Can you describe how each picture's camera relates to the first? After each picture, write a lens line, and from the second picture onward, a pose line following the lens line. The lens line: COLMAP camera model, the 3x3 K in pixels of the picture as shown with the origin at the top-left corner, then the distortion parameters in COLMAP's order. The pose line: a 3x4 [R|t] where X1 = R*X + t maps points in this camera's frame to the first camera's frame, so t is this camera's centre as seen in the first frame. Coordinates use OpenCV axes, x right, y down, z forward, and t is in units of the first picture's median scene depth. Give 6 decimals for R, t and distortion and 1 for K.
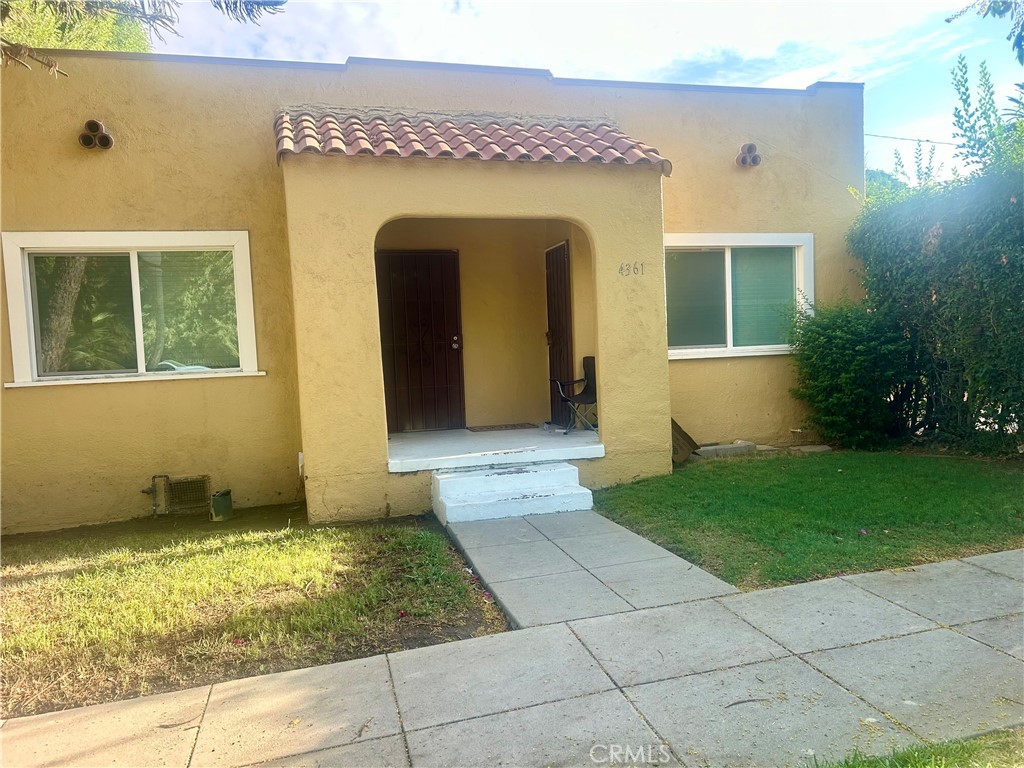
lens RADIAL K [[758.7, 0, 512.0], [0, 758.7, 384.0], [0, 0, 1]] dist [0.101160, -0.124537]
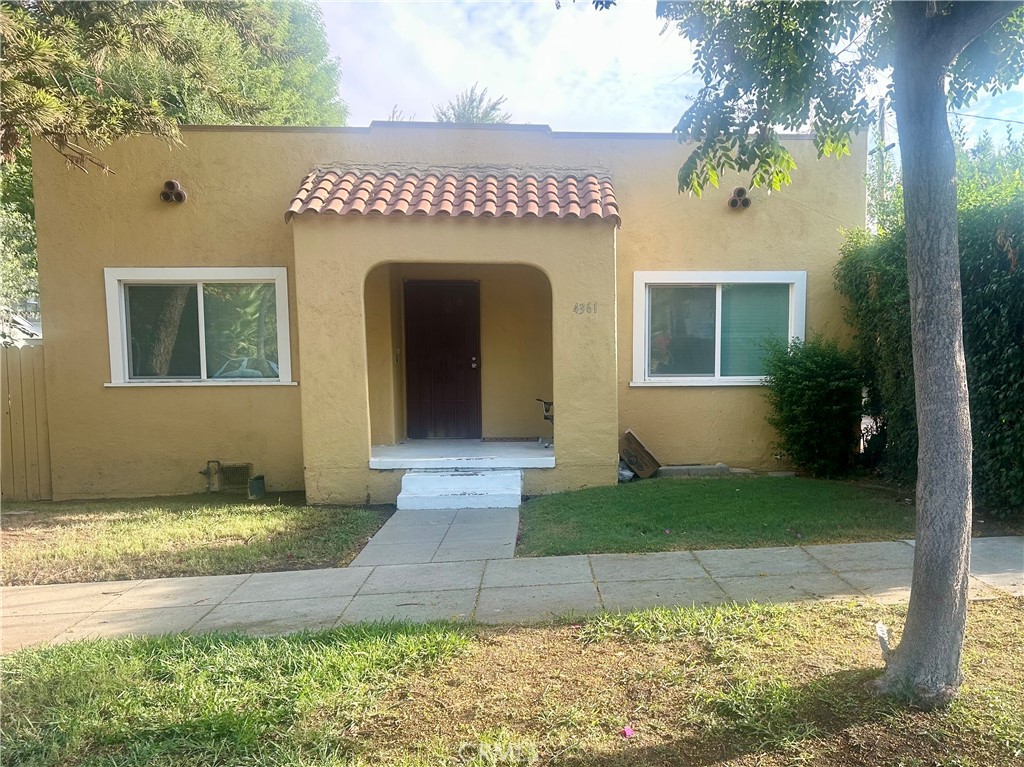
lens RADIAL K [[855.1, 0, 561.2], [0, 855.1, 422.8], [0, 0, 1]] dist [0.129769, -0.207210]
pose [[0.980258, 0.051012, -0.191027, 0.377885], [-0.044586, 0.998291, 0.037789, -0.023735], [0.192629, -0.028526, 0.980857, -0.293645]]
